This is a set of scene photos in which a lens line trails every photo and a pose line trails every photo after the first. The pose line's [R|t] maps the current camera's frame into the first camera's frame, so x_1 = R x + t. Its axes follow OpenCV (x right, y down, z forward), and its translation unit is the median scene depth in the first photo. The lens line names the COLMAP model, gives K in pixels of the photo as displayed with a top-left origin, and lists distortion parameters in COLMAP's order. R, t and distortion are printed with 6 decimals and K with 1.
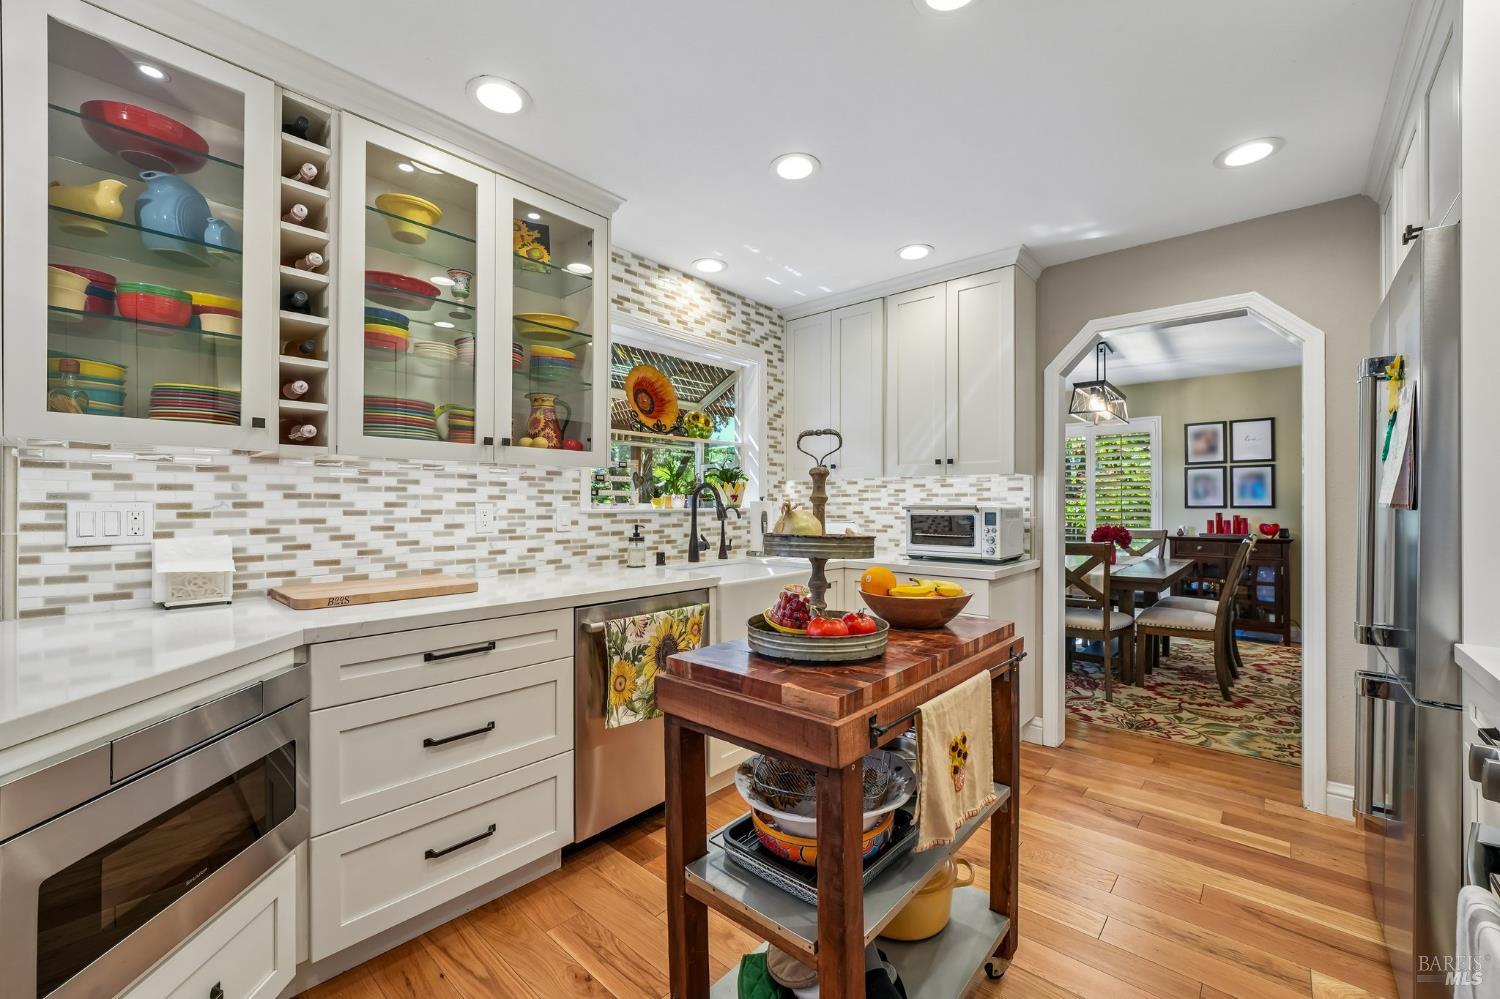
lens RADIAL K [[605.3, 0, 751.7], [0, 605.3, 500.2], [0, 0, 1]] dist [-0.003071, 0.000048]
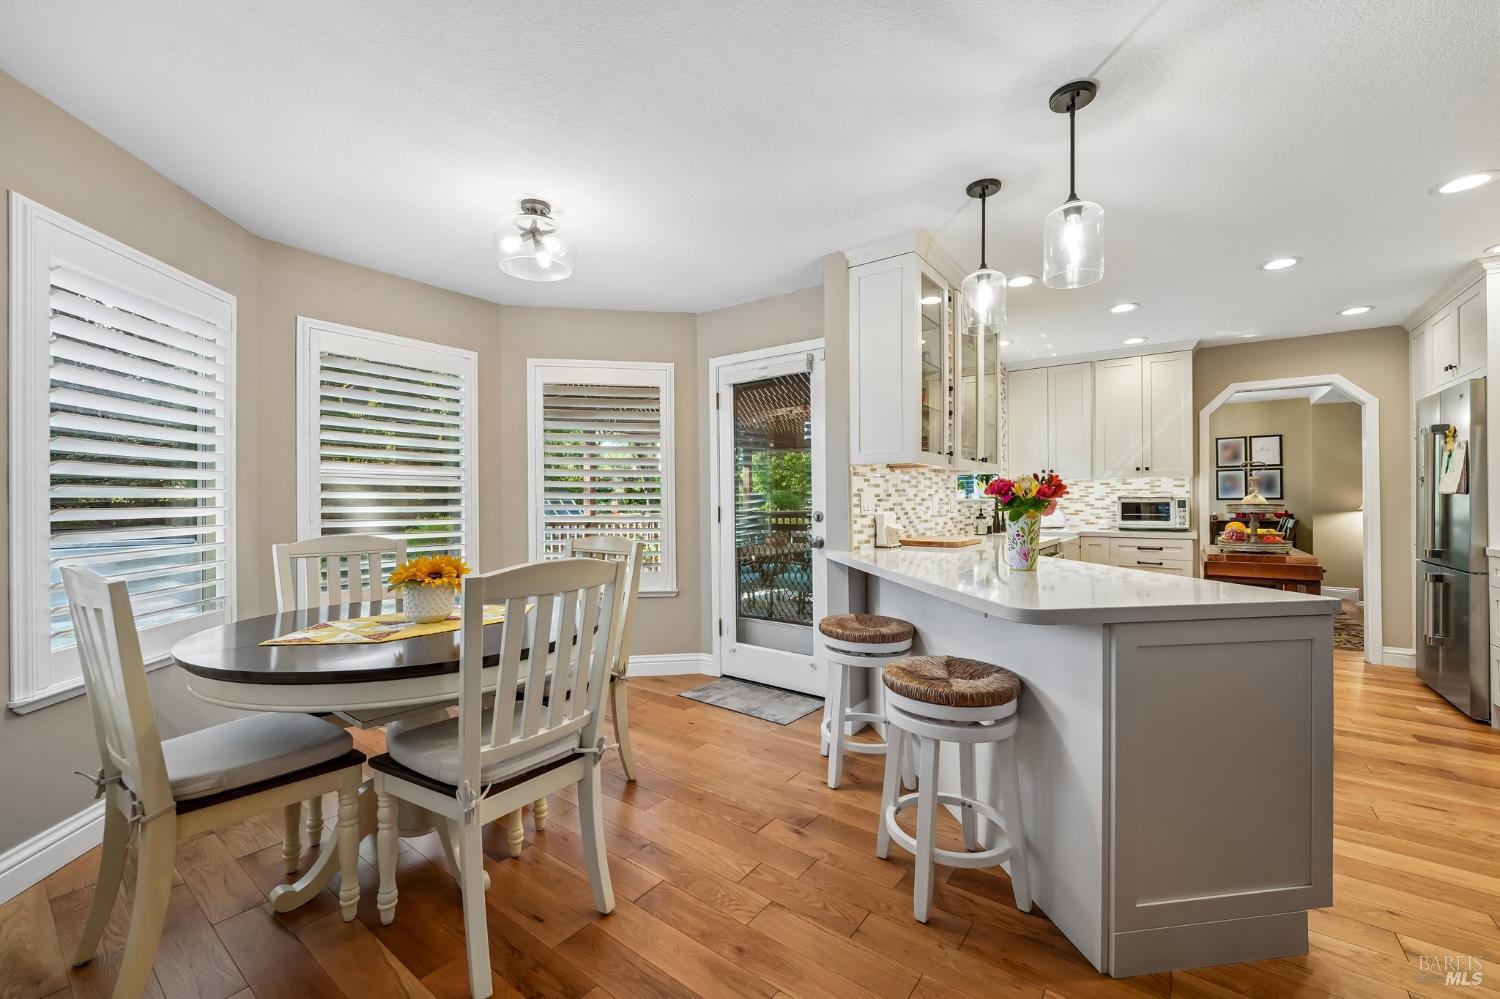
lens RADIAL K [[605.3, 0, 744.2], [0, 605.3, 497.4], [0, 0, 1]] dist [-0.003071, 0.000048]
pose [[0.996341, -0.002172, 0.085434, -0.853627], [0.002096, 0.999997, 0.000970, 0.007671], [-0.085436, -0.000788, 0.996343, -0.494360]]
